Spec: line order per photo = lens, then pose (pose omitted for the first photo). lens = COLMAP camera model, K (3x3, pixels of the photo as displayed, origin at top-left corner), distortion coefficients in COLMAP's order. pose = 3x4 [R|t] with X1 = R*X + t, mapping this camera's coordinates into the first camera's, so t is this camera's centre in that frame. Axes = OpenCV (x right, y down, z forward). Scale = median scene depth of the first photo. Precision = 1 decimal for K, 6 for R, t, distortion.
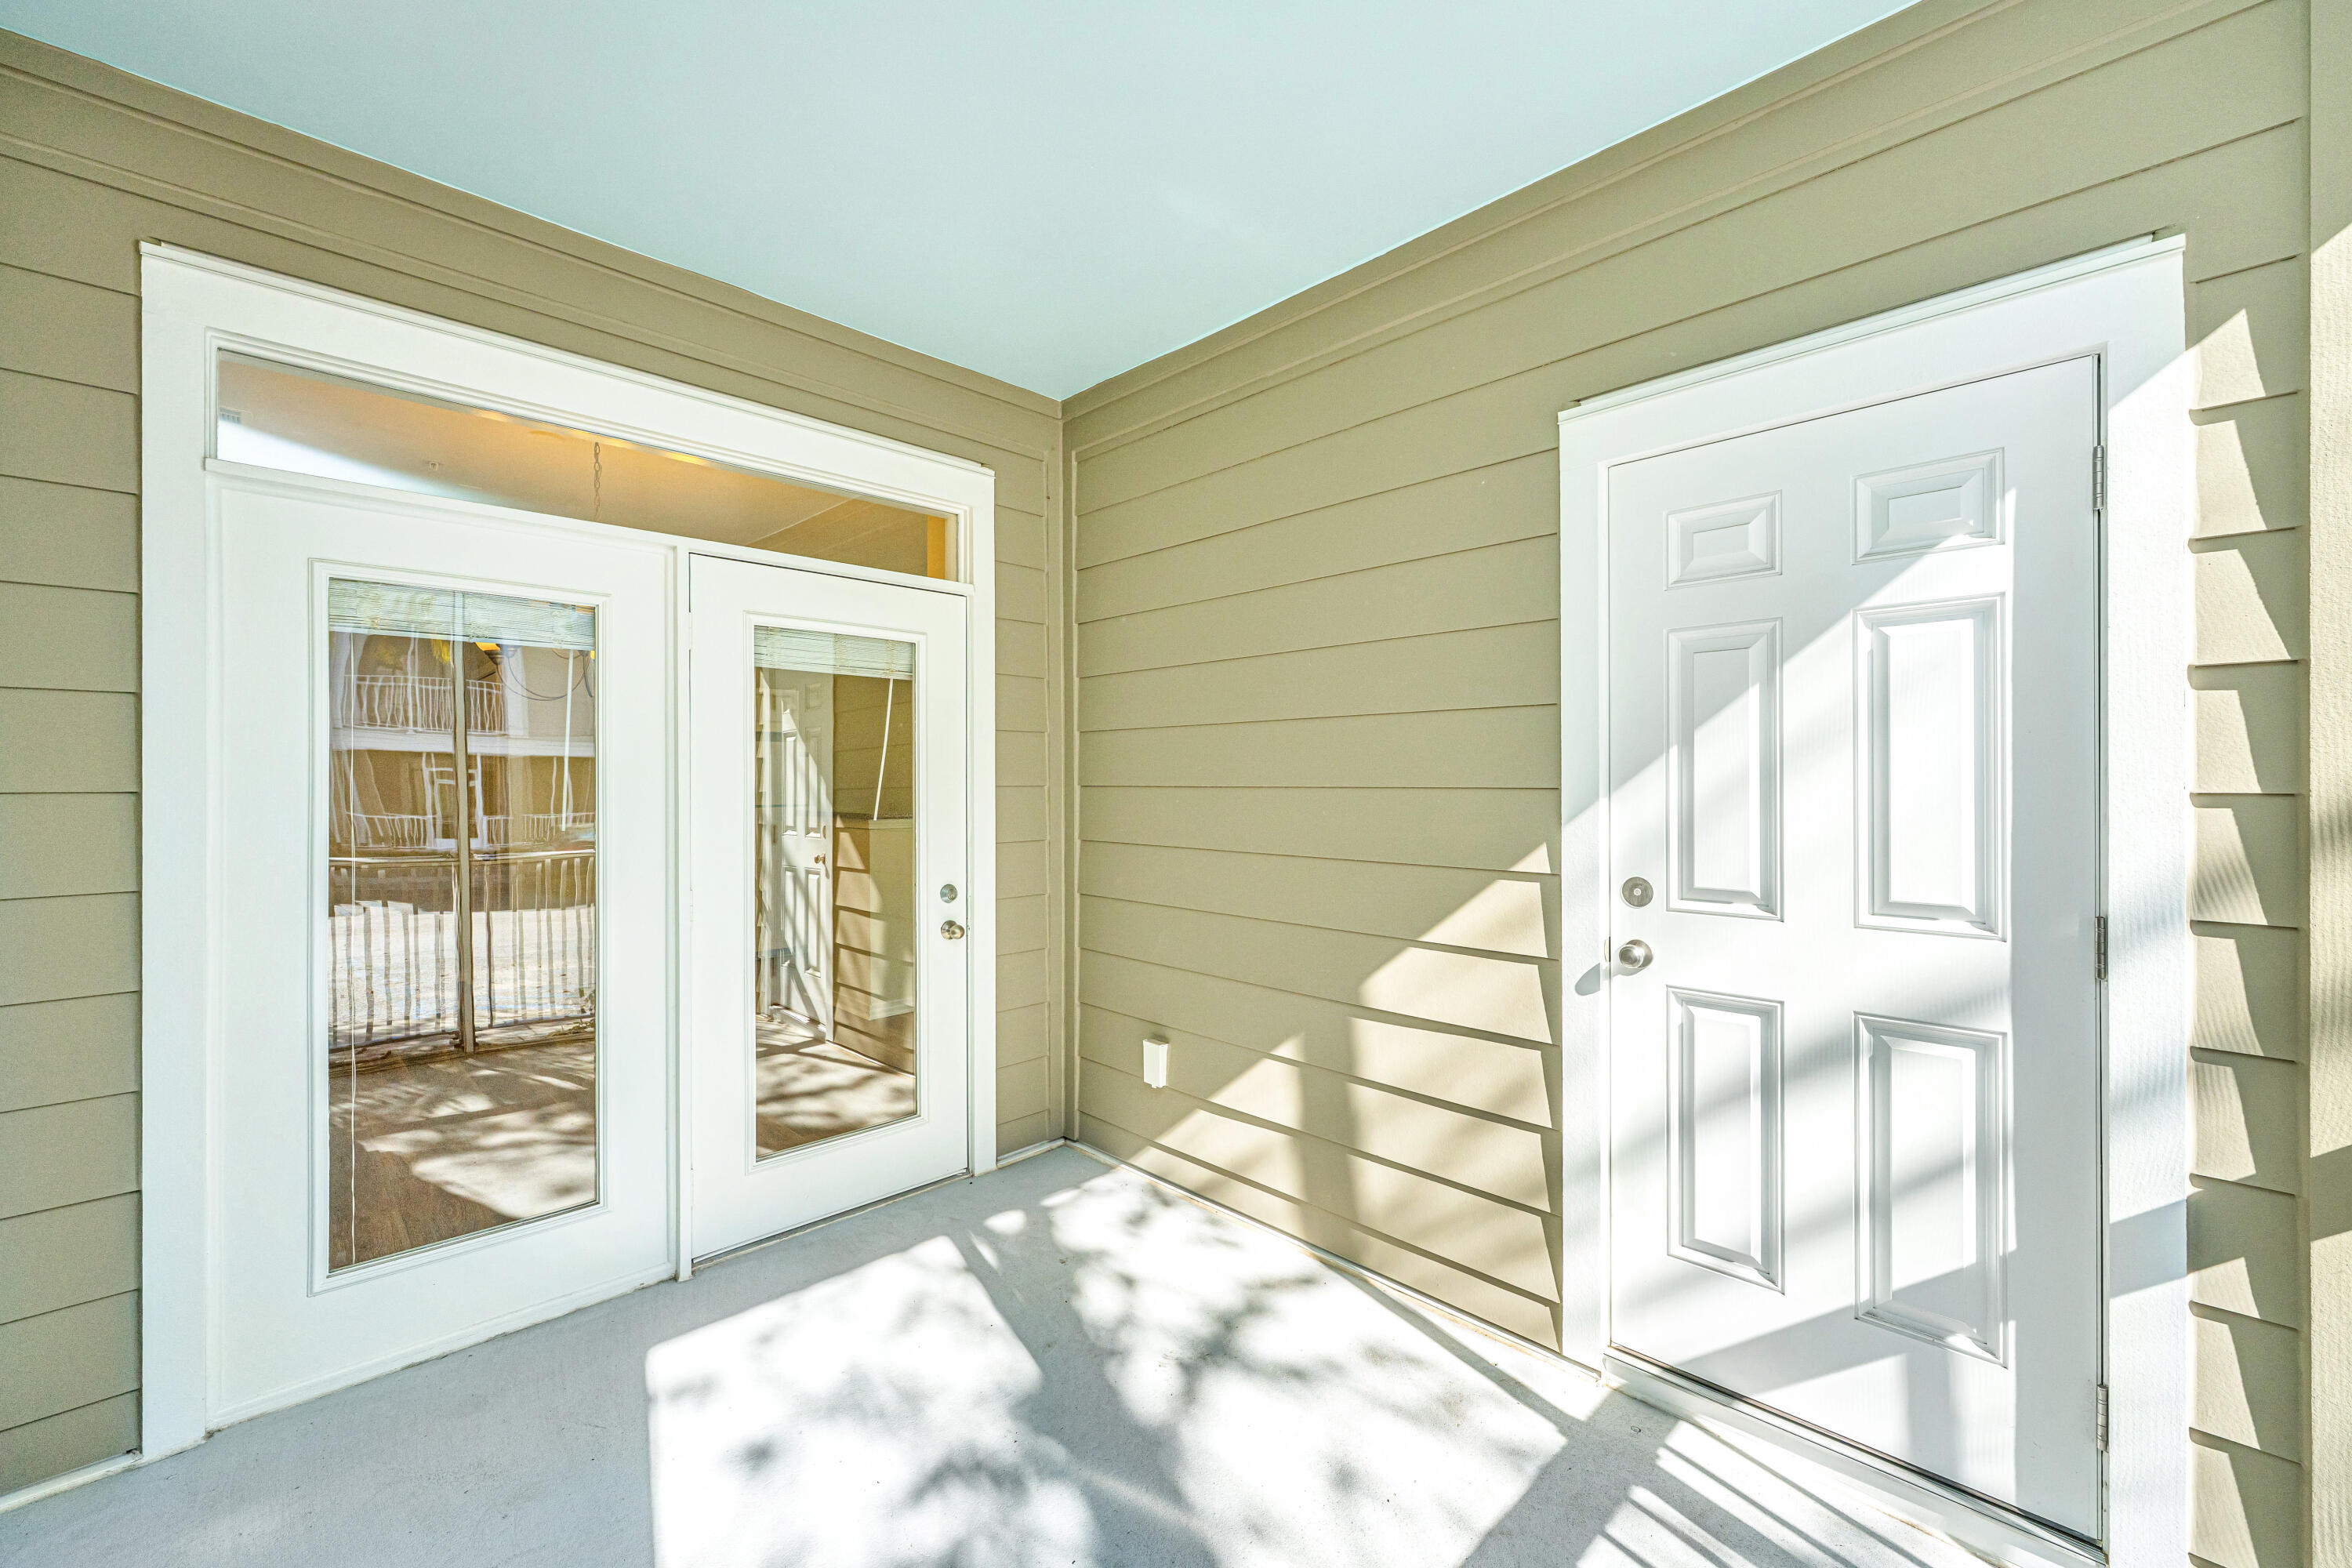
lens RADIAL K [[942.2, 0, 1206.3], [0, 942.2, 769.7], [0, 0, 1]] dist [-0.001087, -0.000248]
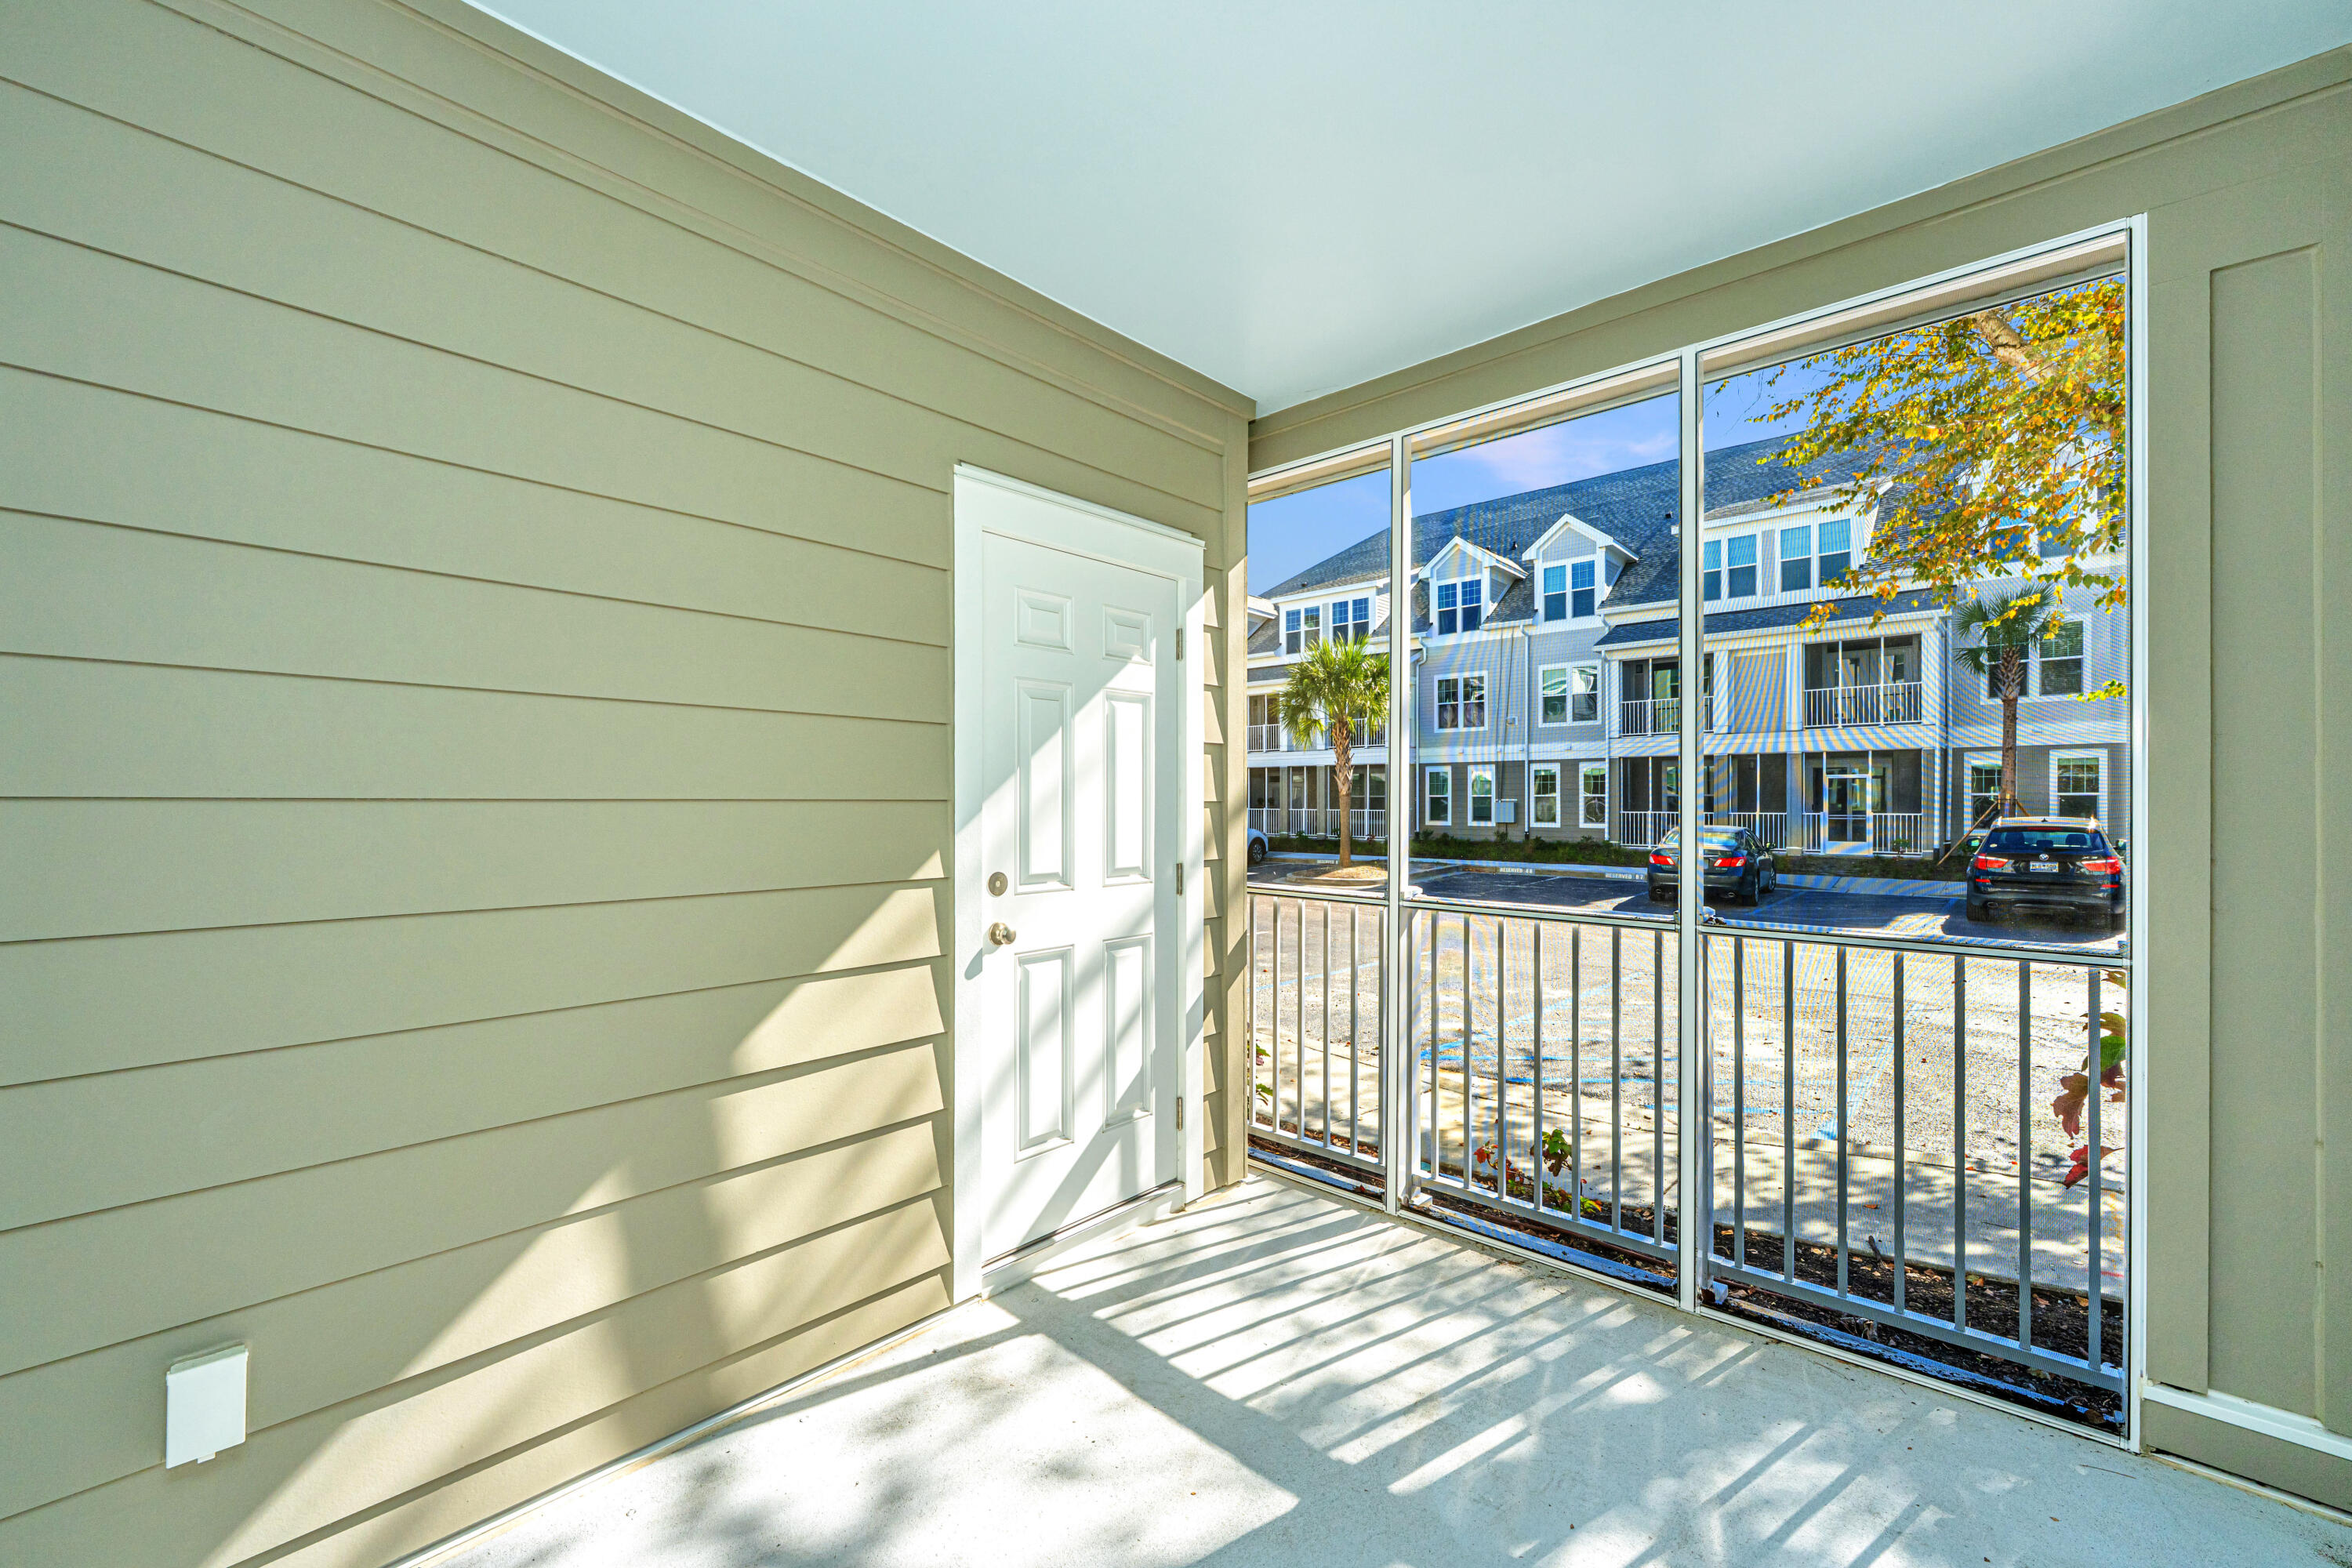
lens RADIAL K [[942.6, 0, 1154.3], [0, 942.6, 794.2], [0, 0, 1]] dist [0.000573, -0.000102]
pose [[-0.027441, 0.009874, 0.999575, -0.768180], [-0.011742, 0.999879, -0.010199, 0.021559], [-0.999554, -0.012017, -0.027322, 0.810818]]
